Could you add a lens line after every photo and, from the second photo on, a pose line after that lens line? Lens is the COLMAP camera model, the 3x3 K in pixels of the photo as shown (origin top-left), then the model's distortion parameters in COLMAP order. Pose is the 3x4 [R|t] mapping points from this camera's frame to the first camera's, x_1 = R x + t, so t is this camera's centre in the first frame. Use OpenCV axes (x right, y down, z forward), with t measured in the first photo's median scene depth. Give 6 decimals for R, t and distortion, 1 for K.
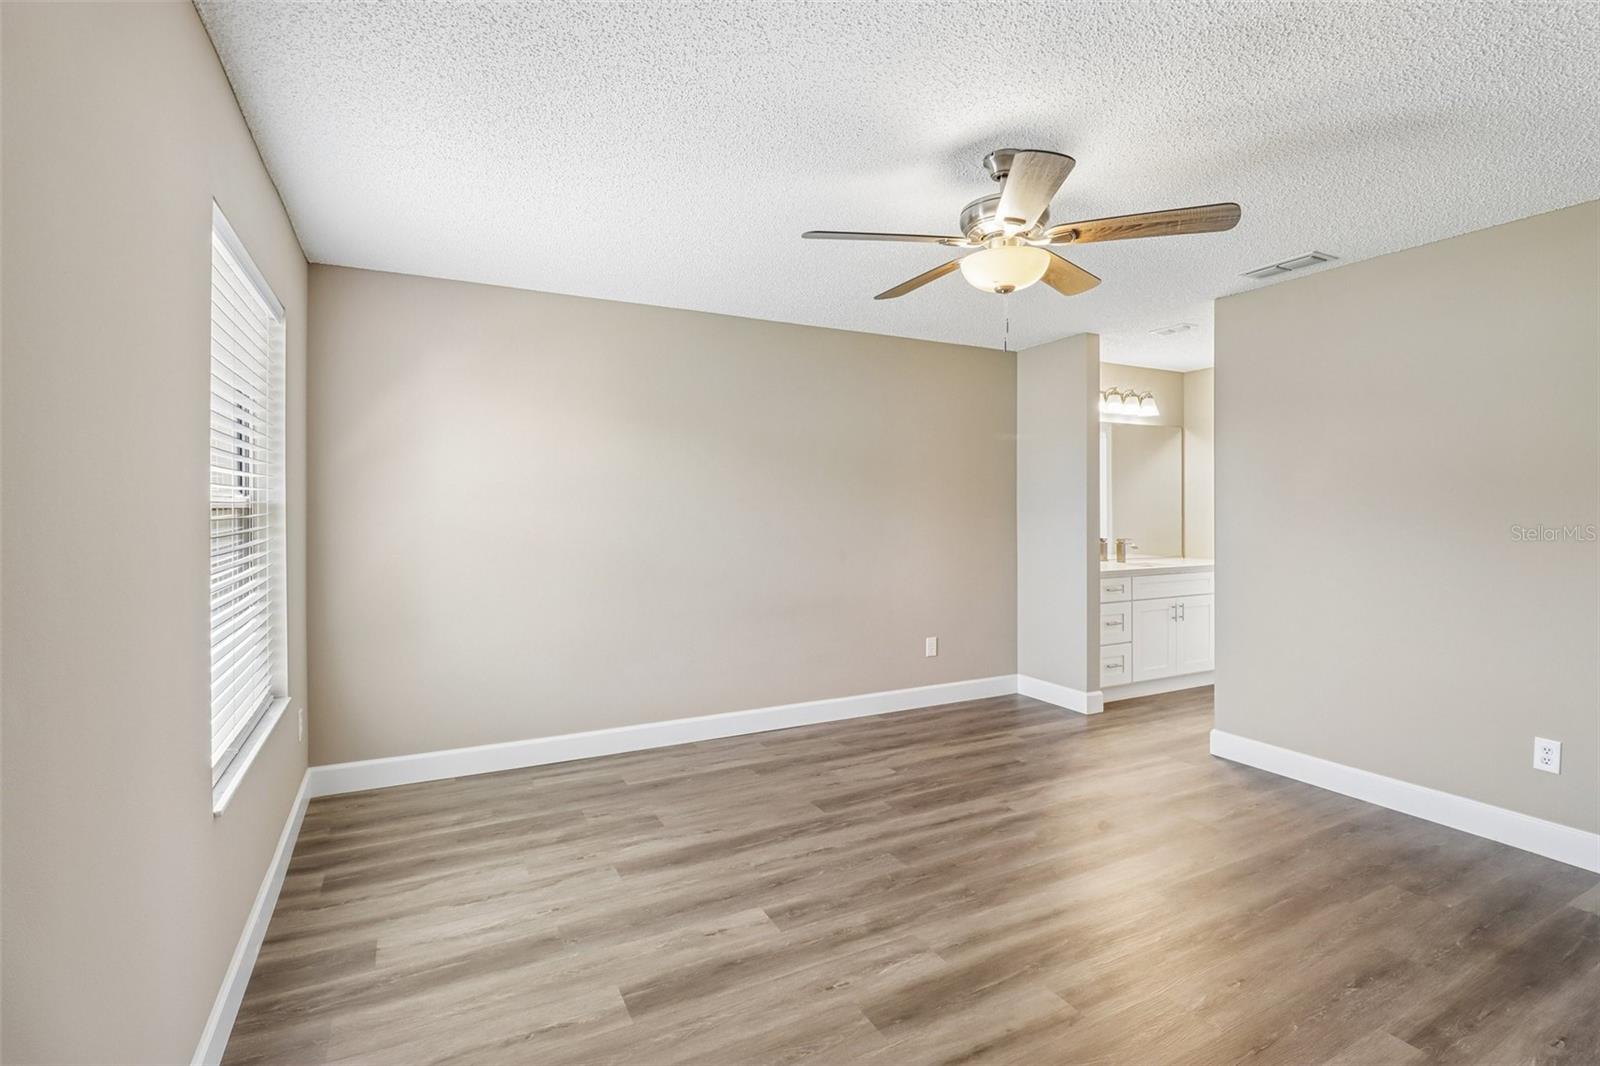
lens RADIAL K [[767.4, 0, 813.5], [0, 767.4, 511.2], [0, 0, 1]] dist [0.021306, -0.014805]
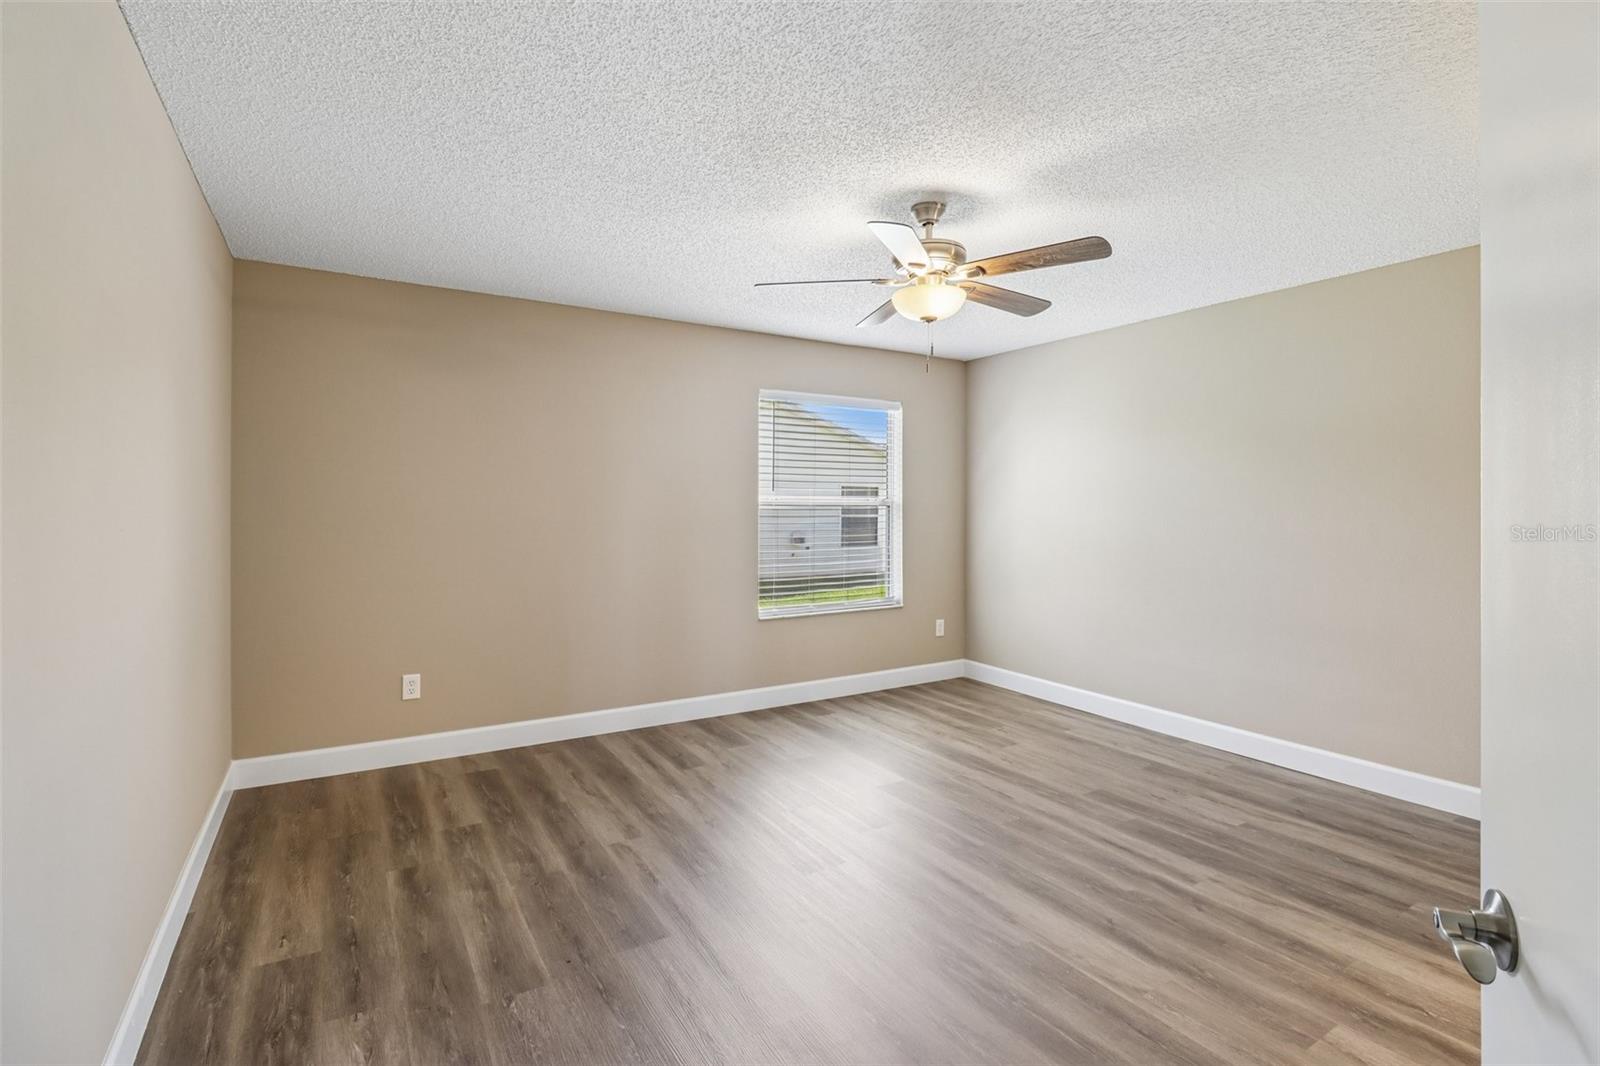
lens RADIAL K [[739.9, 0, 801.1], [0, 739.9, 497.9], [0, 0, 1]] dist [0.000216, -0.010905]
pose [[0.056480, -0.009505, -0.998358, 1.088656], [-0.001476, 0.999953, -0.009604, -0.026588], [0.998403, 0.002016, 0.056464, 0.548559]]
